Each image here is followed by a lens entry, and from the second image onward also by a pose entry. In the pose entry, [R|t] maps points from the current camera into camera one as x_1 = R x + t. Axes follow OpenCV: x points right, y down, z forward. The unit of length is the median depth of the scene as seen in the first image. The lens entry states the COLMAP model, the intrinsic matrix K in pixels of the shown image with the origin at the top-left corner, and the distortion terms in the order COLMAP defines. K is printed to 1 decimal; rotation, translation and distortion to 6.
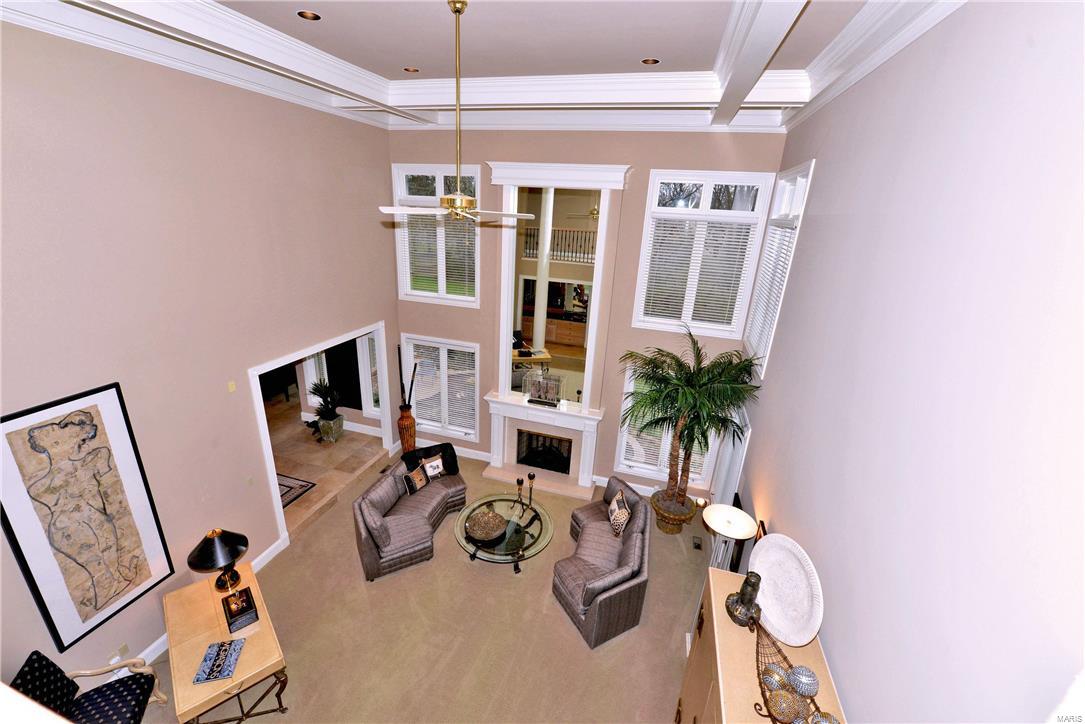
lens RADIAL K [[432.6, 0, 542.5], [0, 432.6, 362.0], [0, 0, 1]] dist [-0.000473, -0.002294]
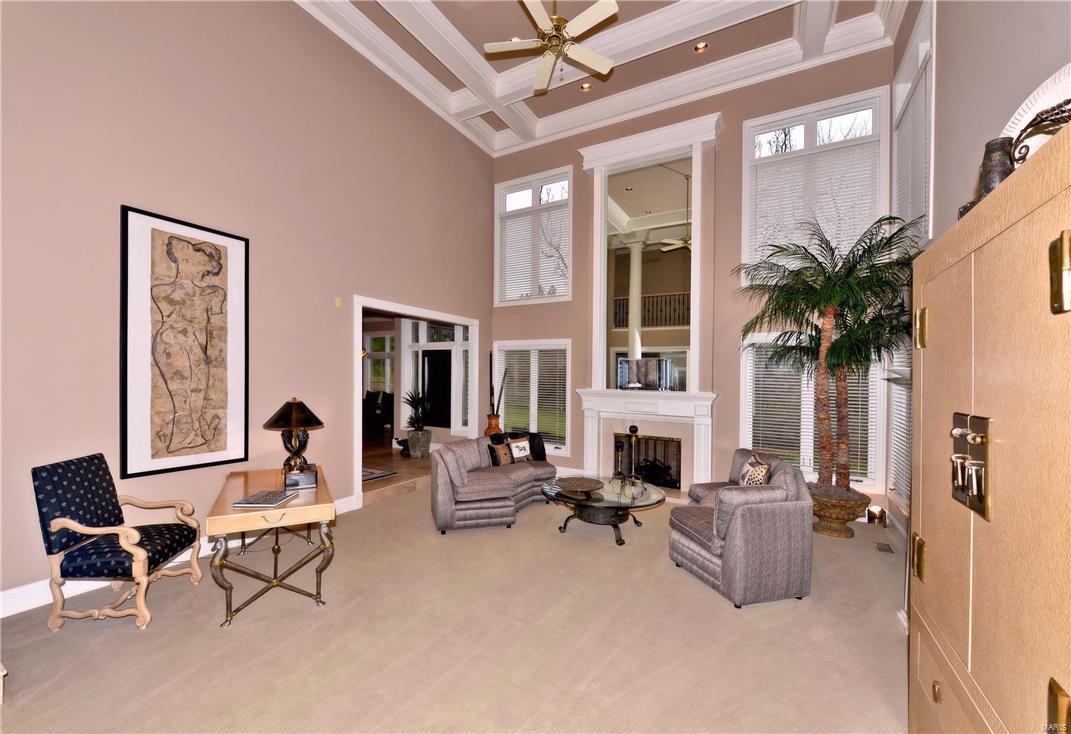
lens RADIAL K [[434.8, 0, 532.1], [0, 434.8, 376.0], [0, 0, 1]] dist [0.010578, -0.000132]
pose [[0.974430, -0.043774, -0.220388, -0.031508], [-0.032503, 0.943063, -0.331023, 0.525572], [0.222330, 0.329722, 0.917526, 0.180579]]
